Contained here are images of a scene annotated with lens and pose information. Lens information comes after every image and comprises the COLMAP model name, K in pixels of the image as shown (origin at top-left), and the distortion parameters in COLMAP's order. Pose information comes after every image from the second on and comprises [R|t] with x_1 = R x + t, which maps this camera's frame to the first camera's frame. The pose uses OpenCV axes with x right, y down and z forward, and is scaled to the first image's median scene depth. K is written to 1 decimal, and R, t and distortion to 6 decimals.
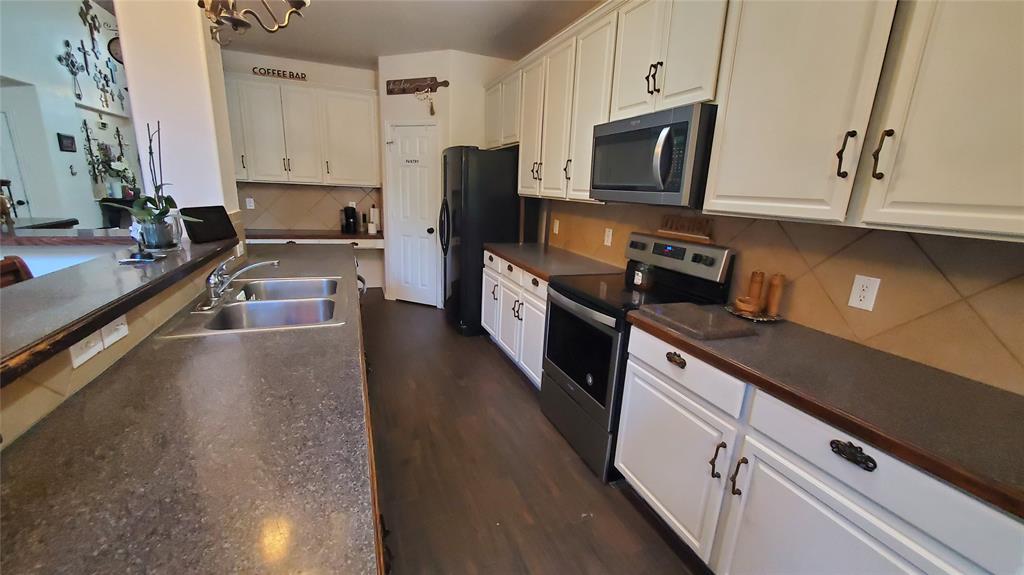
lens RADIAL K [[391.9, 0, 535.0], [0, 391.9, 285.7], [0, 0, 1]] dist [-0.001804, -0.000482]
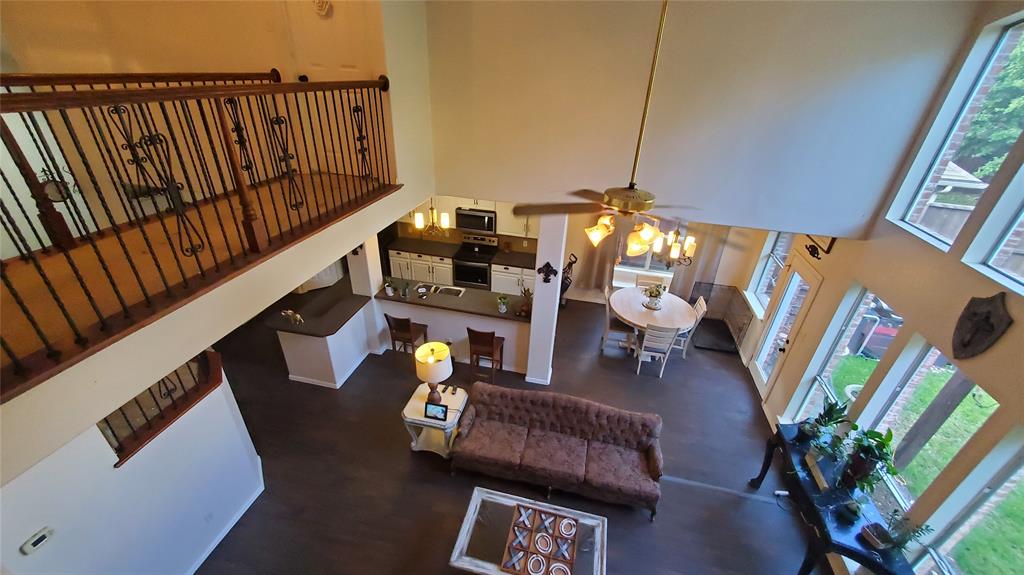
lens RADIAL K [[405.8, 0, 512.9], [0, 405.8, 292.3], [0, 0, 1]] dist [-0.000910, -0.000536]
pose [[0.611165, -0.404399, 0.680396, -1.105725], [0.176058, 0.907547, 0.381264, -0.509960], [-0.771674, -0.113226, 0.625859, -0.808533]]
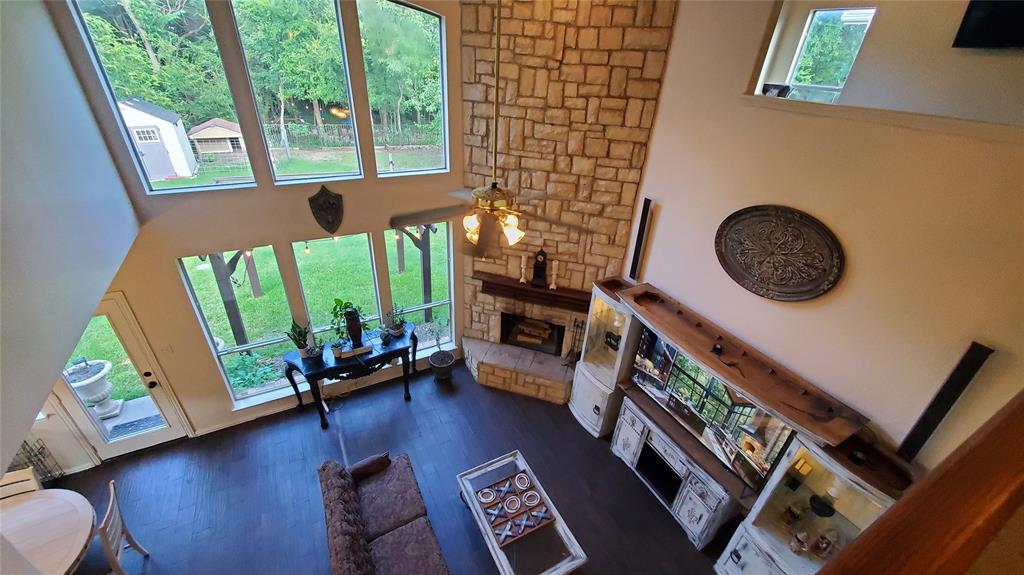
lens RADIAL K [[405.8, 0, 512.9], [0, 405.8, 292.3], [0, 0, 1]] dist [-0.000910, -0.000536]
pose [[-0.992788, -0.052979, -0.107543, -0.584050], [-0.113167, 0.710208, 0.694837, -0.702895], [0.039566, 0.701996, -0.711081, -0.075500]]
